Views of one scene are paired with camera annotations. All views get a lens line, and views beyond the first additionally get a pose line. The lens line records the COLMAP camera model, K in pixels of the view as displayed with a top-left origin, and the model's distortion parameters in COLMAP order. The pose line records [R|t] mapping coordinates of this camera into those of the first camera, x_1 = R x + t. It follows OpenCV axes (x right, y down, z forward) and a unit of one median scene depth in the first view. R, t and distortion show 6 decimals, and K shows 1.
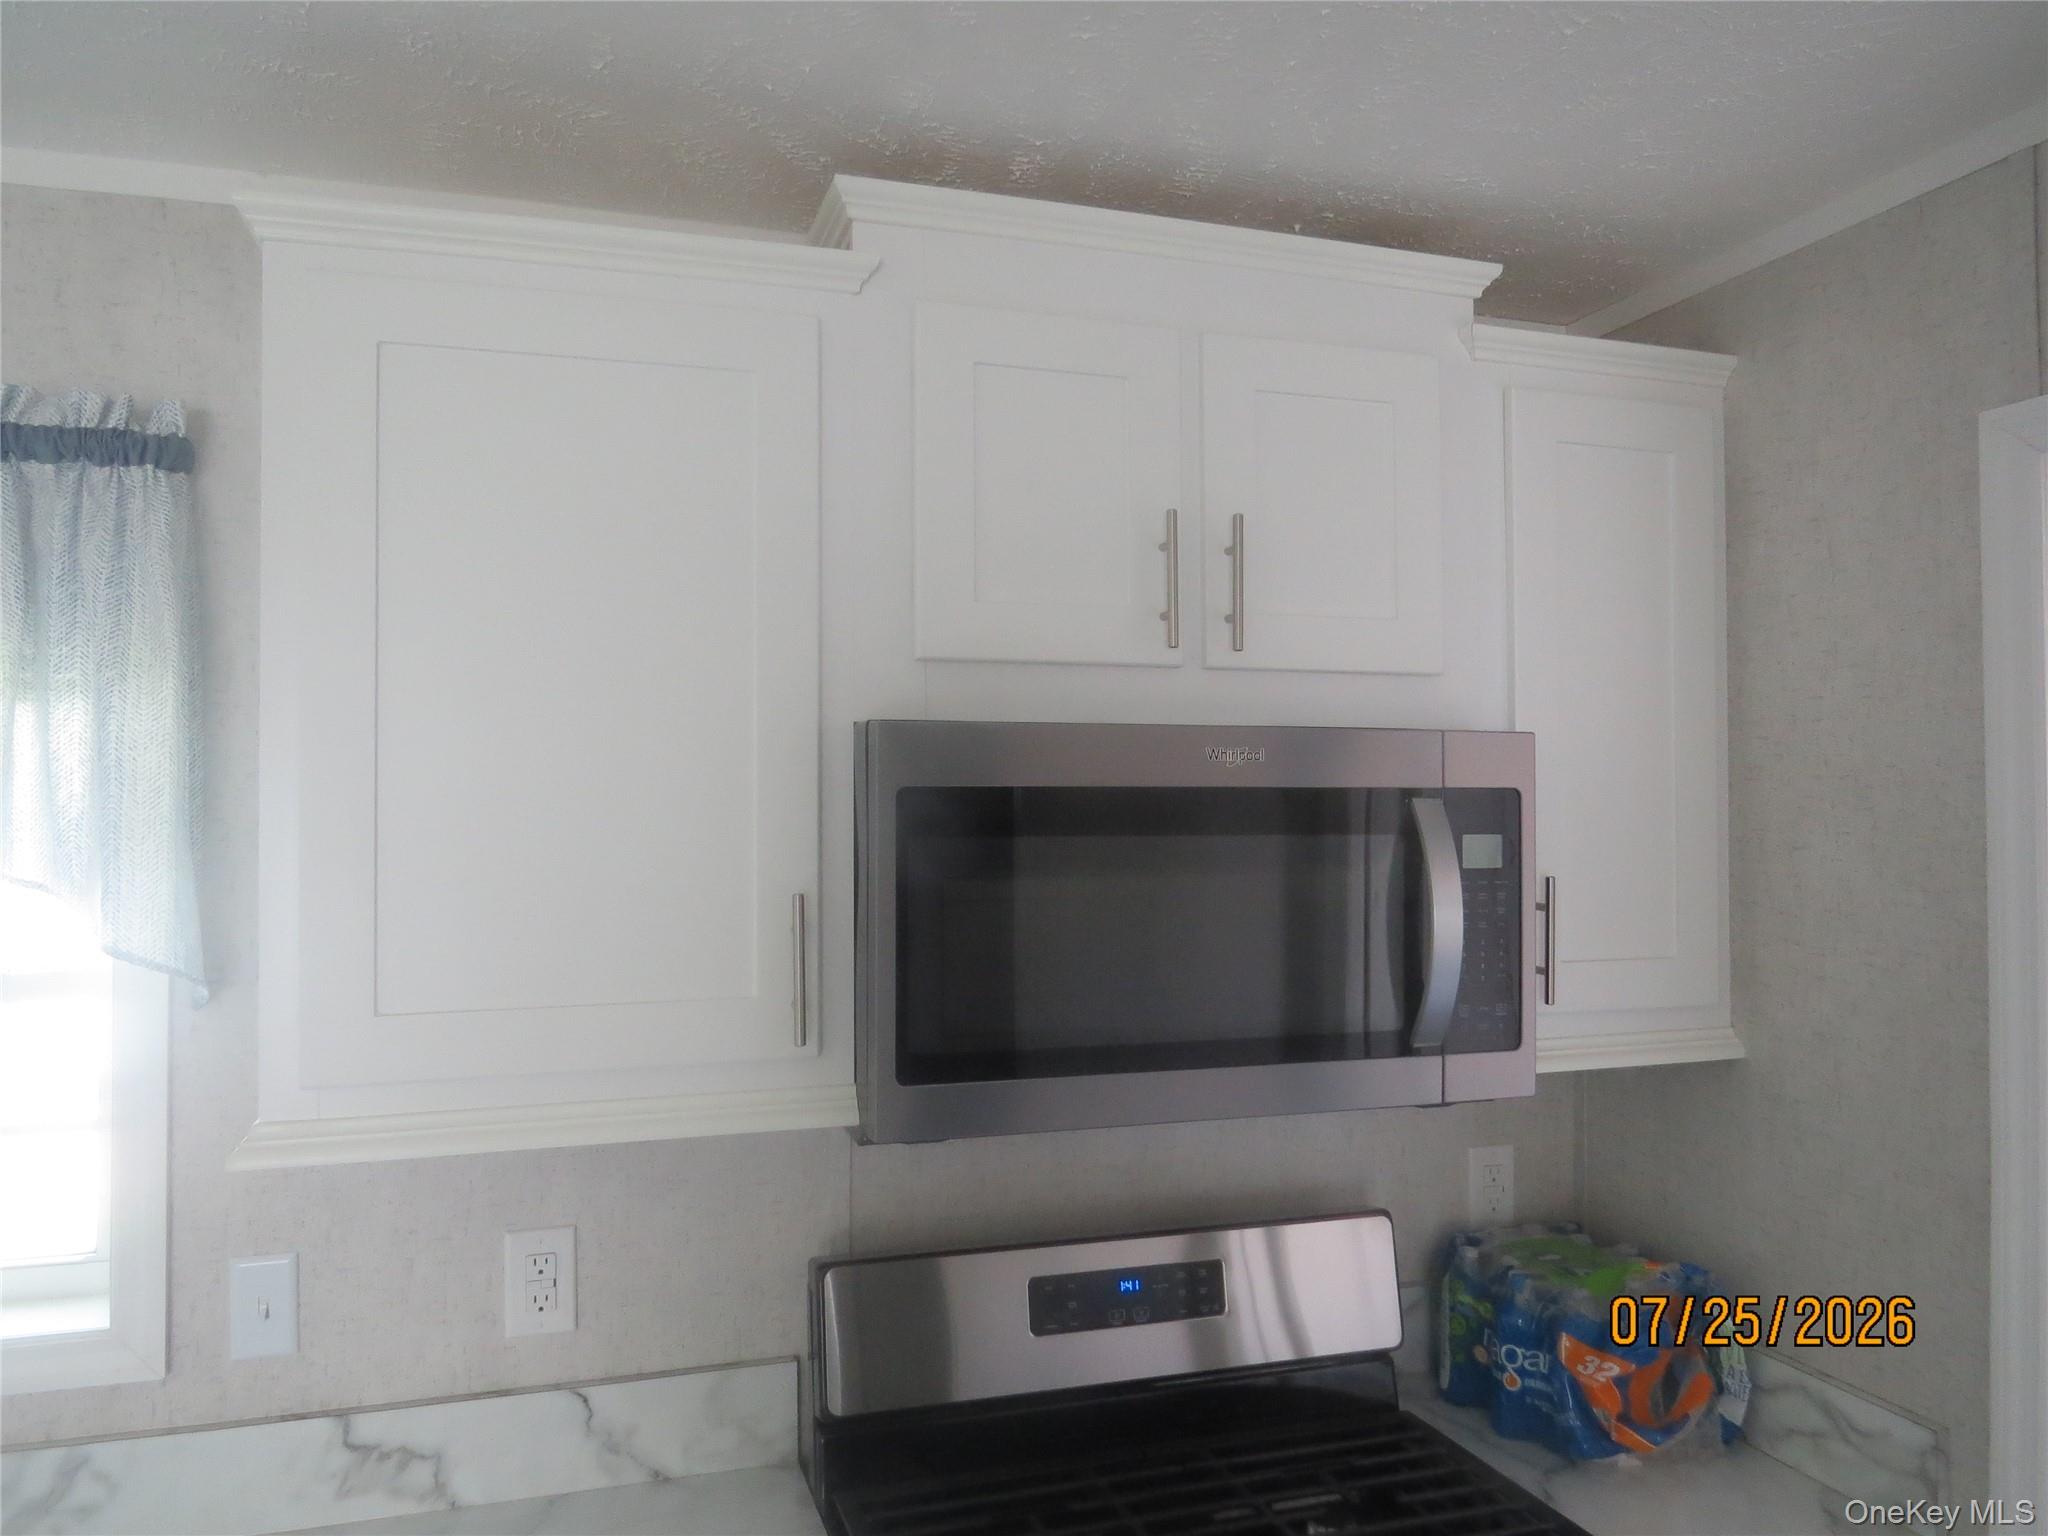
lens RADIAL K [[1464.5, 0, 1024.0], [0, 1464.5, 768.0], [0, 0, 1]] dist [-0.010782, -0.014563]
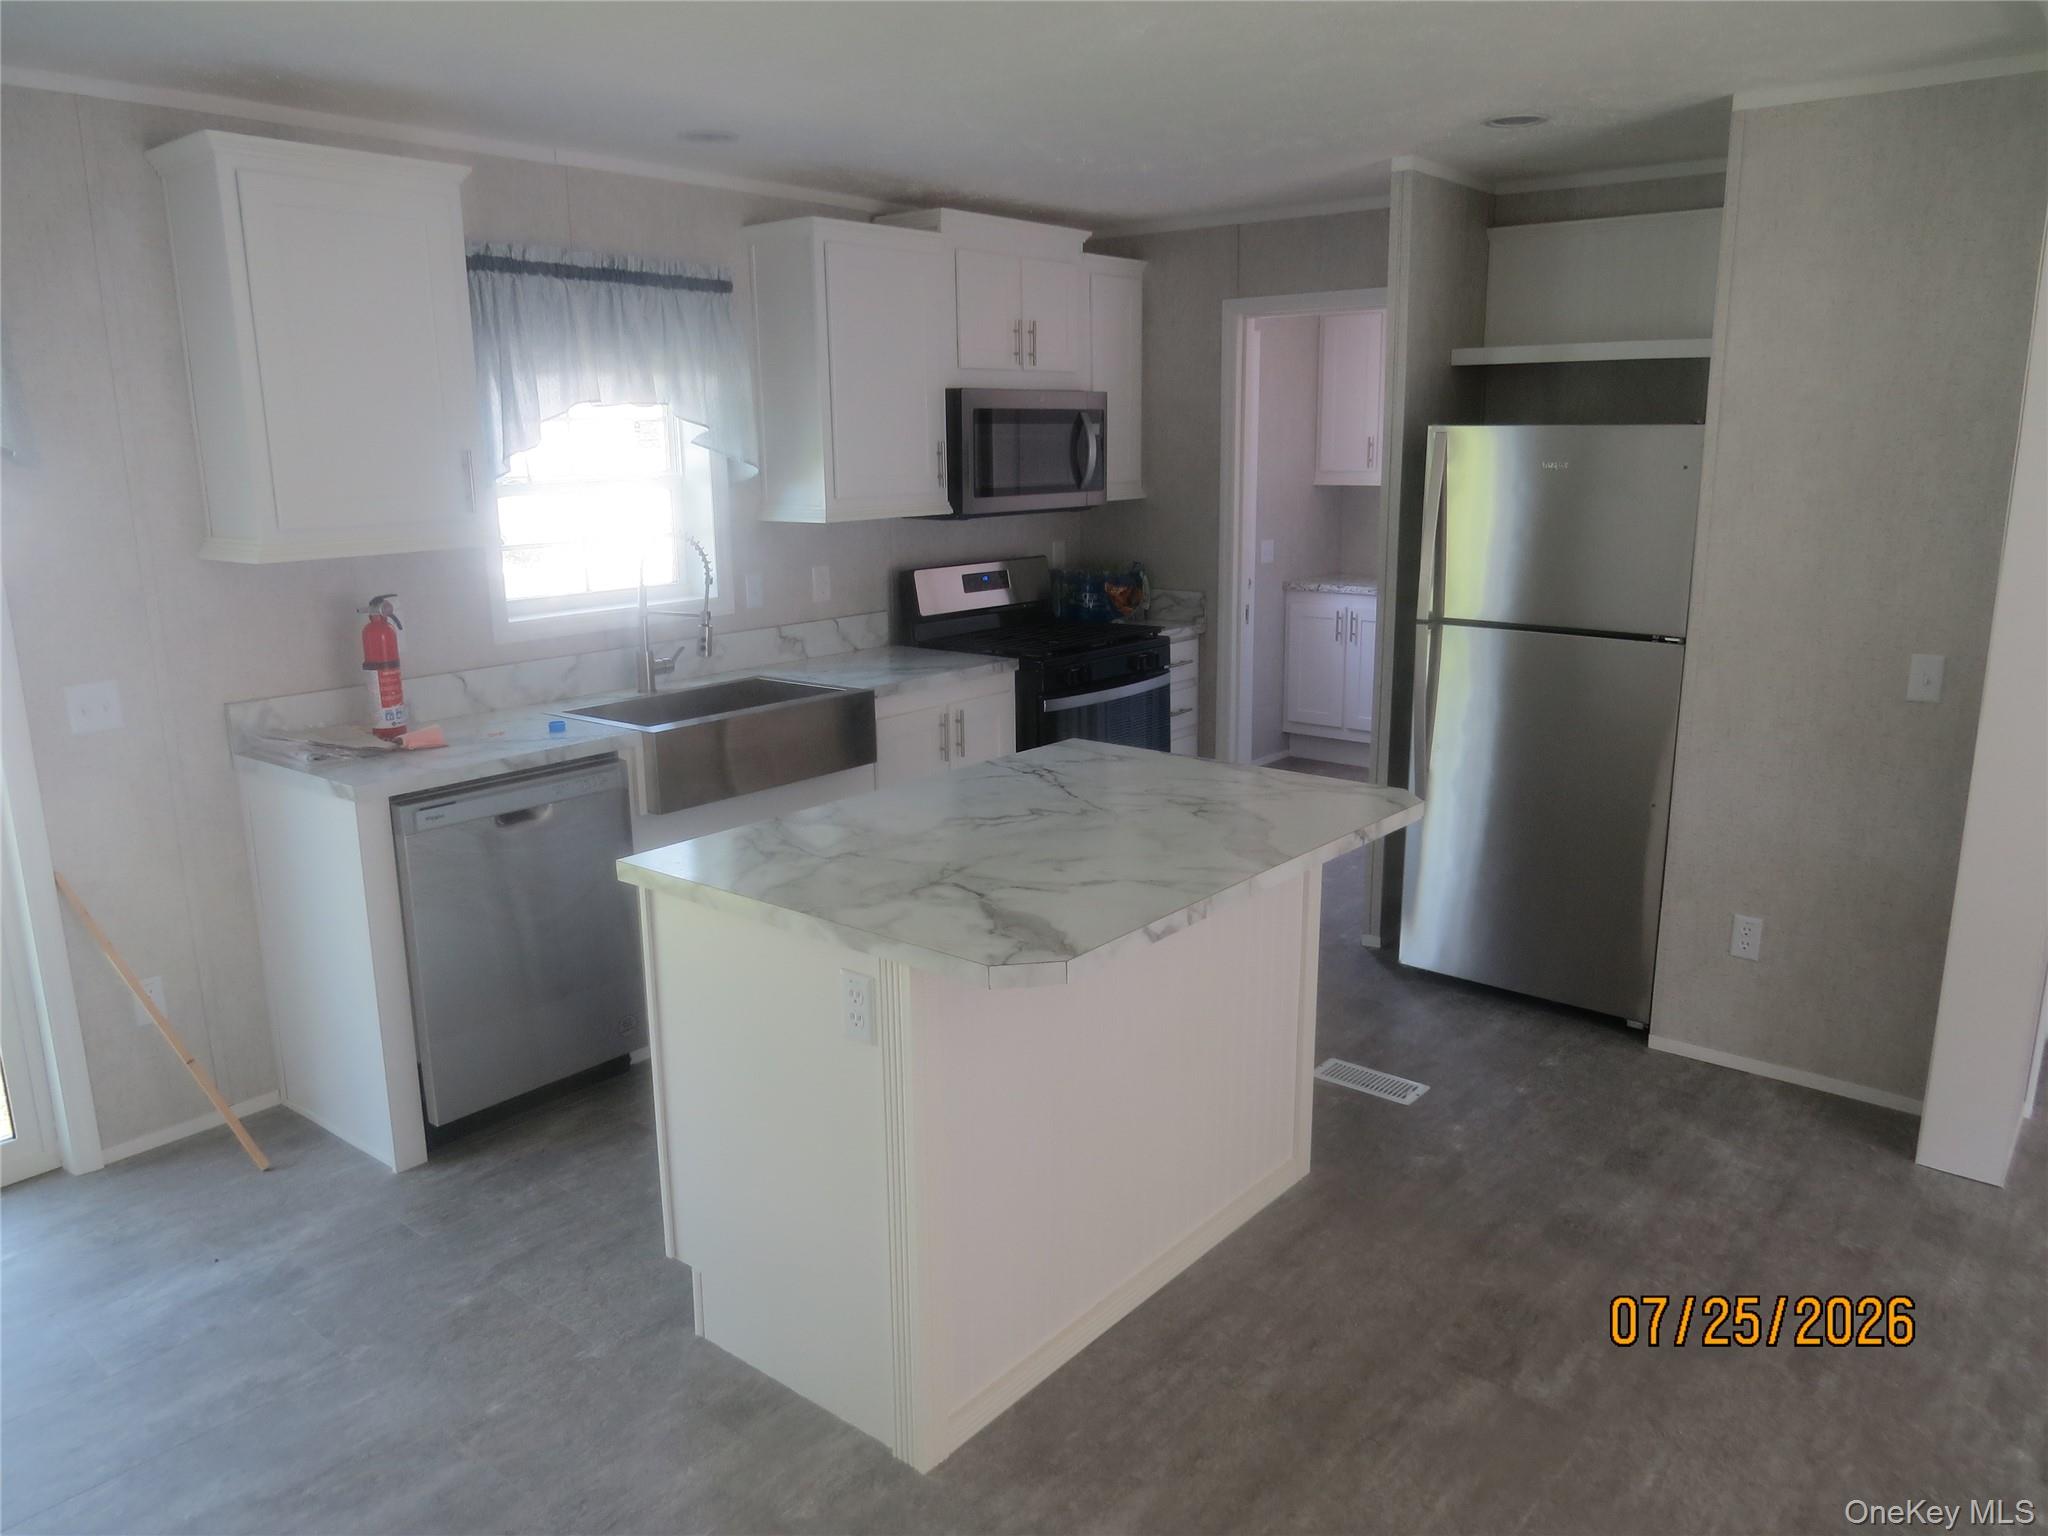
lens RADIAL K [[1464.5, 0, 1024.0], [0, 1464.5, 768.0], [0, 0, 1]] dist [-0.010782, -0.014563]
pose [[0.845324, -0.125564, 0.519290, -1.607374], [0.001026, 0.972369, 0.233447, 0.029484], [-0.534254, -0.196805, 0.822095, -1.749363]]
